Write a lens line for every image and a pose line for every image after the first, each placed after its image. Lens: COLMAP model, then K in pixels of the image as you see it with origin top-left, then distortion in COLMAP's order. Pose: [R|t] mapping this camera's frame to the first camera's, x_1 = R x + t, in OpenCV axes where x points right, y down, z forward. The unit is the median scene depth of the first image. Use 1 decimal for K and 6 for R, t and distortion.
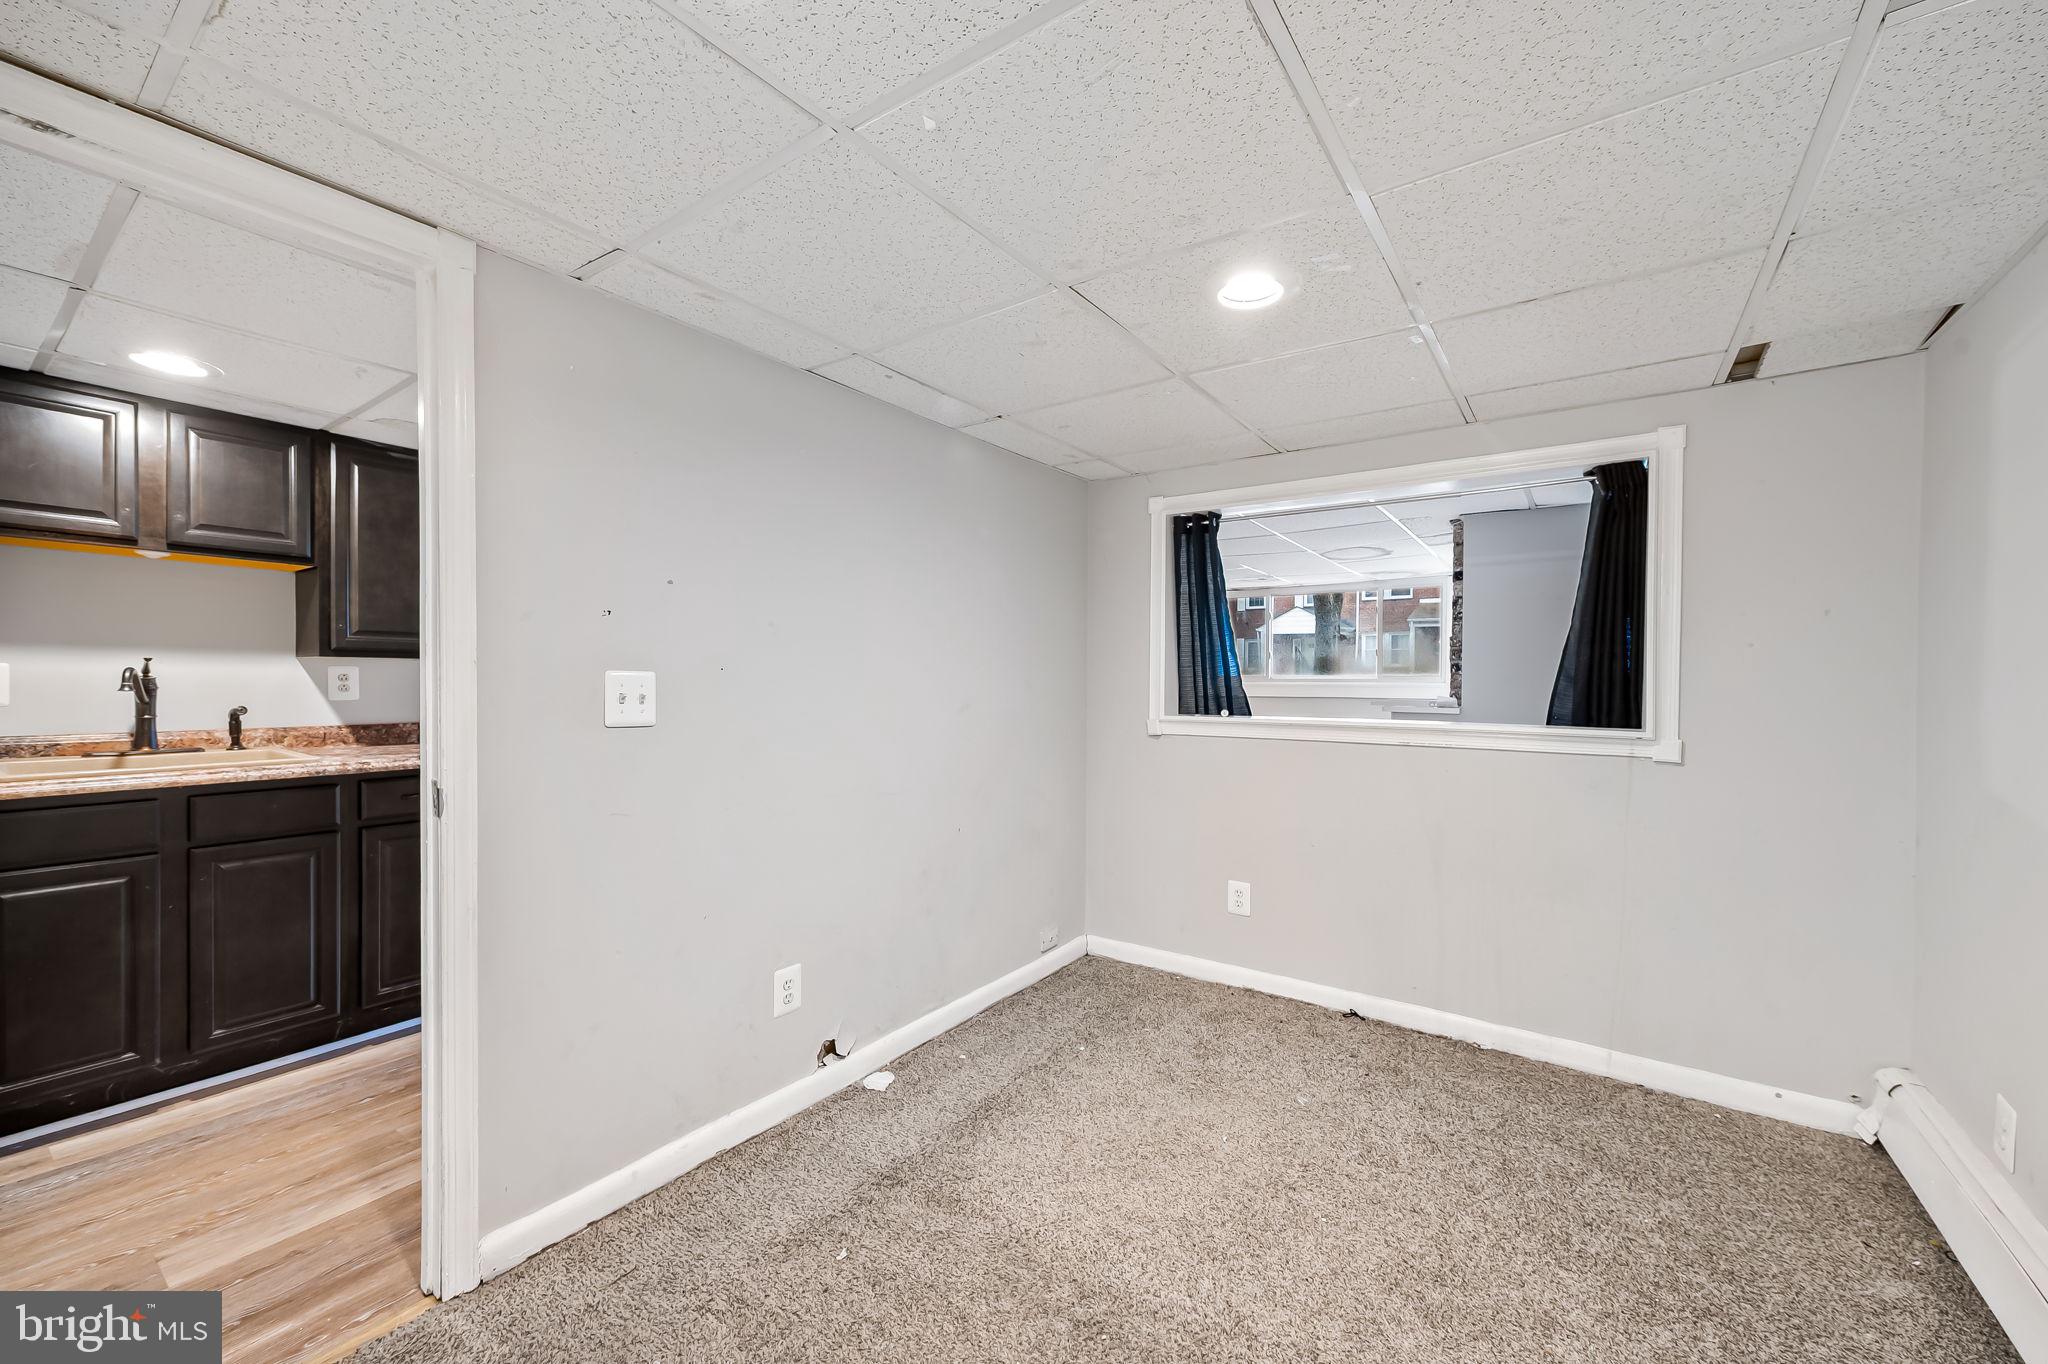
lens RADIAL K [[803.5, 0, 1027.8], [0, 803.5, 684.2], [0, 0, 1]] dist [0.005904, -0.000725]
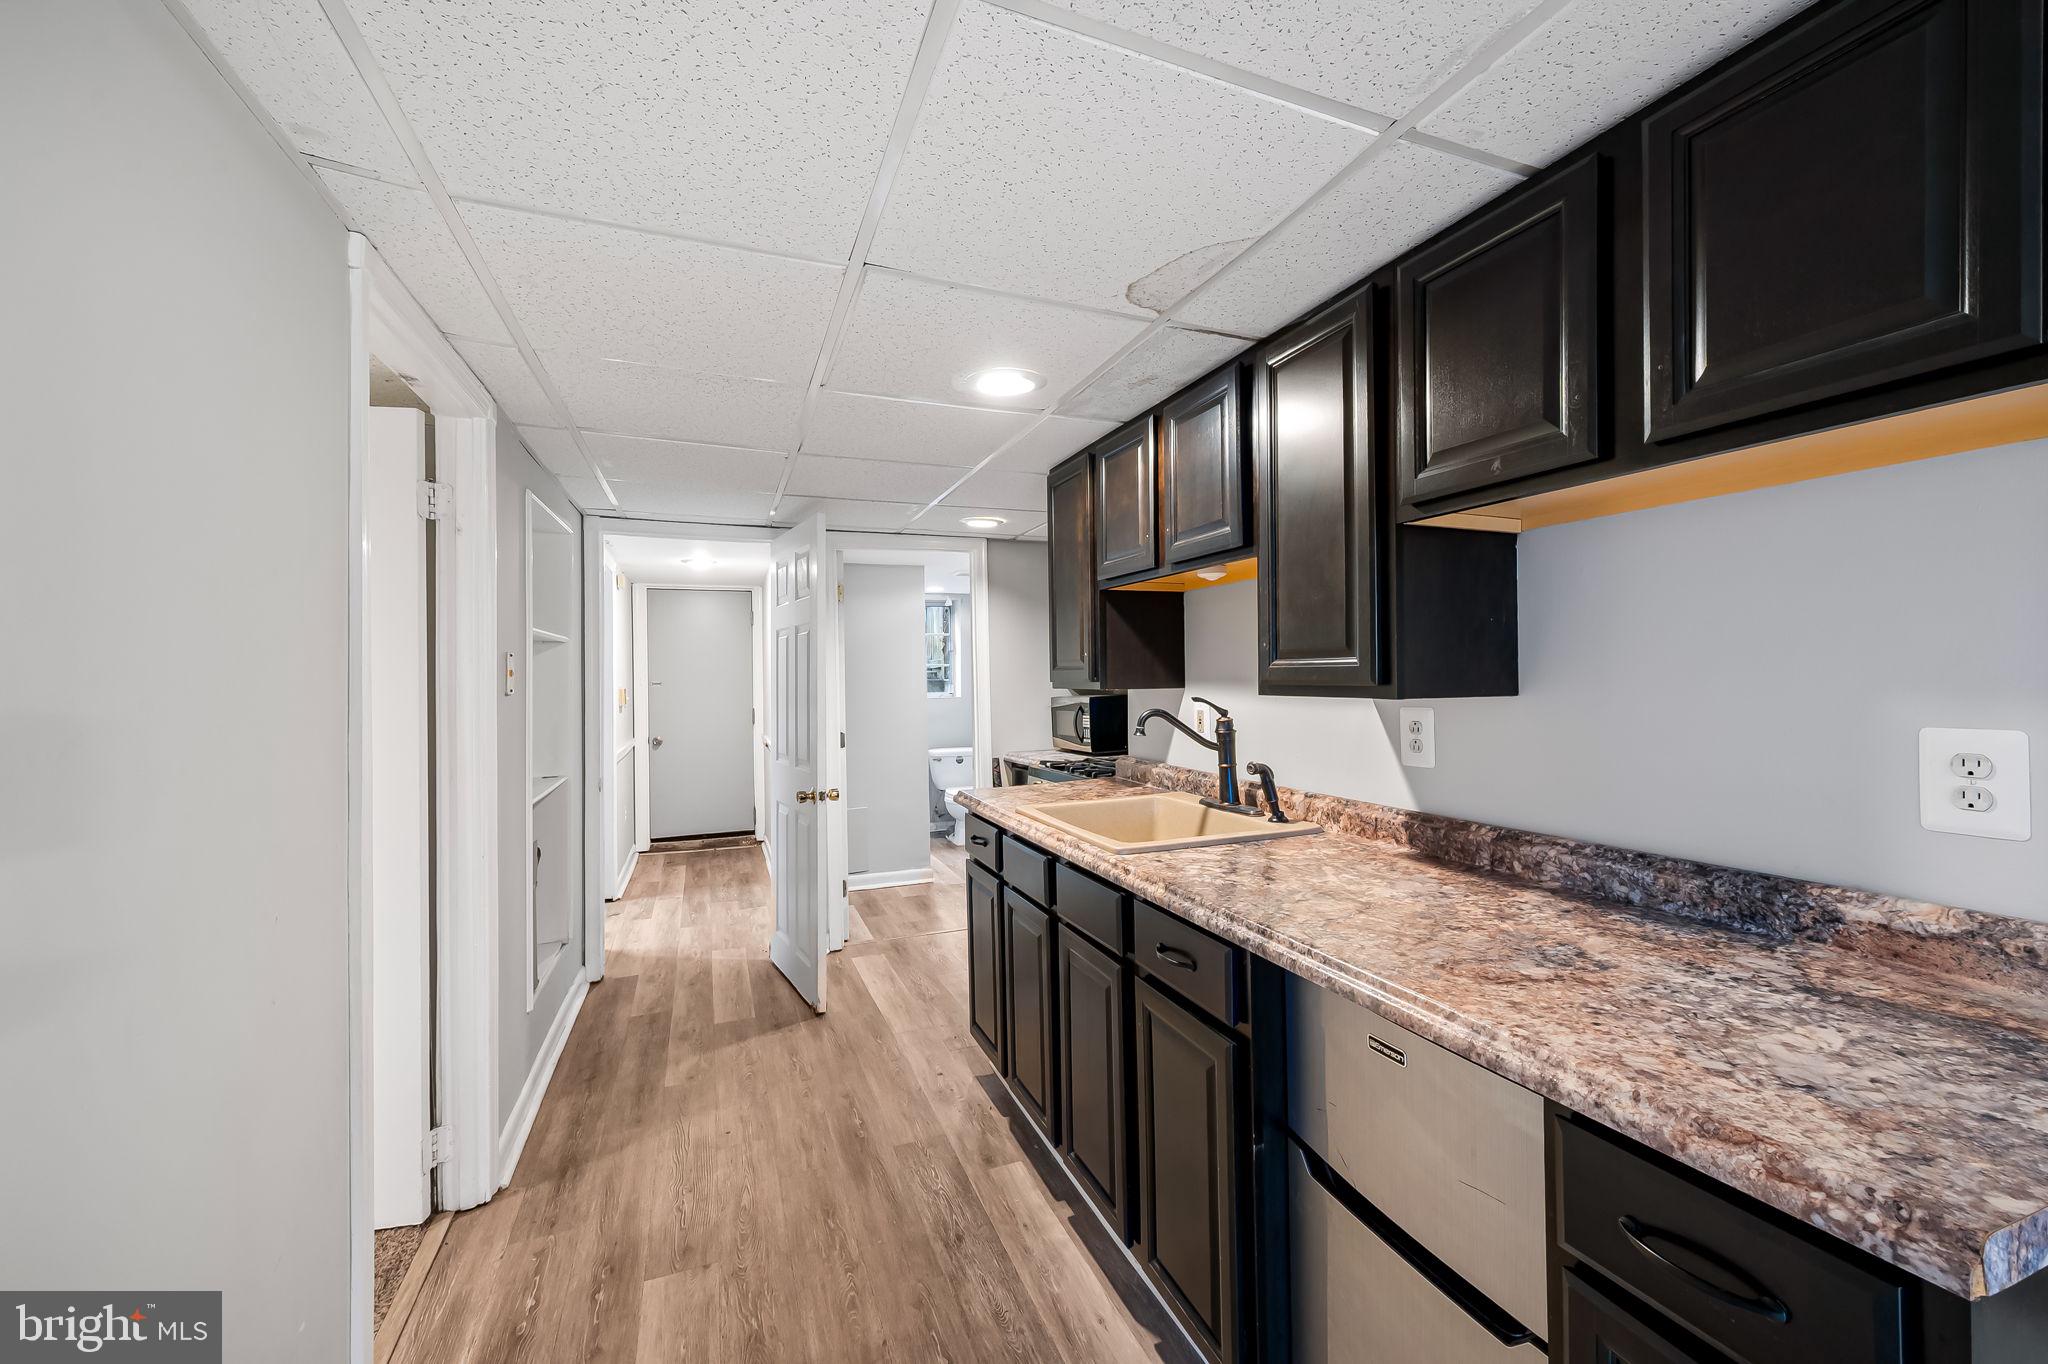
lens RADIAL K [[803.5, 0, 1033.1], [0, 803.5, 677.0], [0, 0, 1]] dist [0.005904, -0.000725]
pose [[-0.537823, -0.001684, -0.843056, -0.297029], [0.002189, 0.999992, -0.003395, -0.058441], [0.843055, -0.003671, -0.537815, 1.471299]]
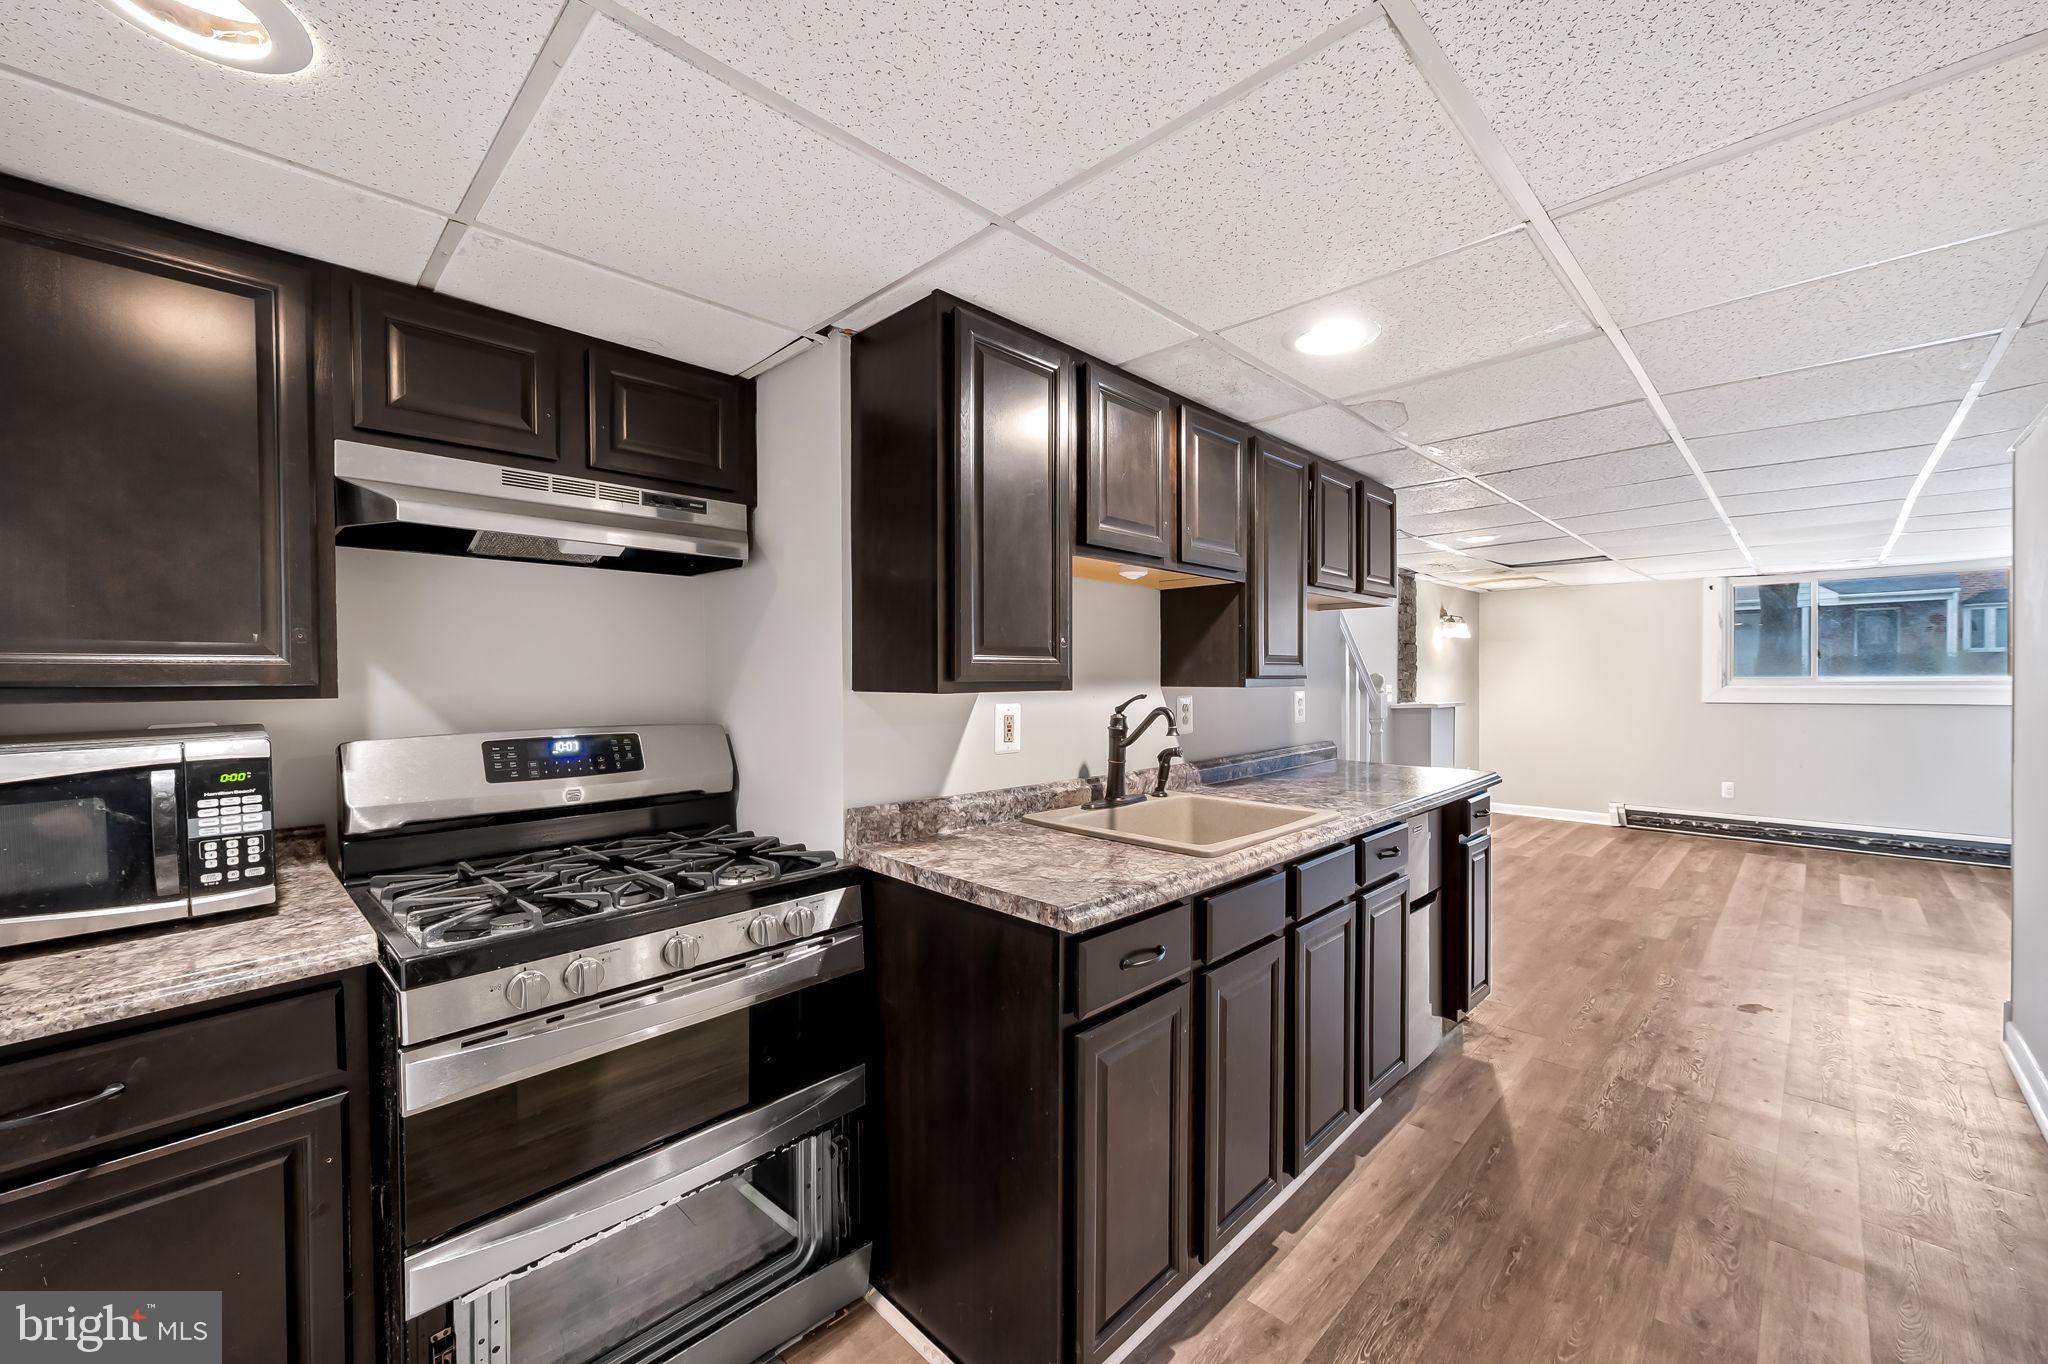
lens RADIAL K [[803.5, 0, 1024.9], [0, 803.5, 679.5], [0, 0, 1]] dist [0.005904, -0.000725]
pose [[0.987180, -0.005622, -0.159515, -1.201154], [0.006830, 0.999952, 0.007023, -0.062895], [0.159467, -0.008022, 0.987171, 0.146826]]
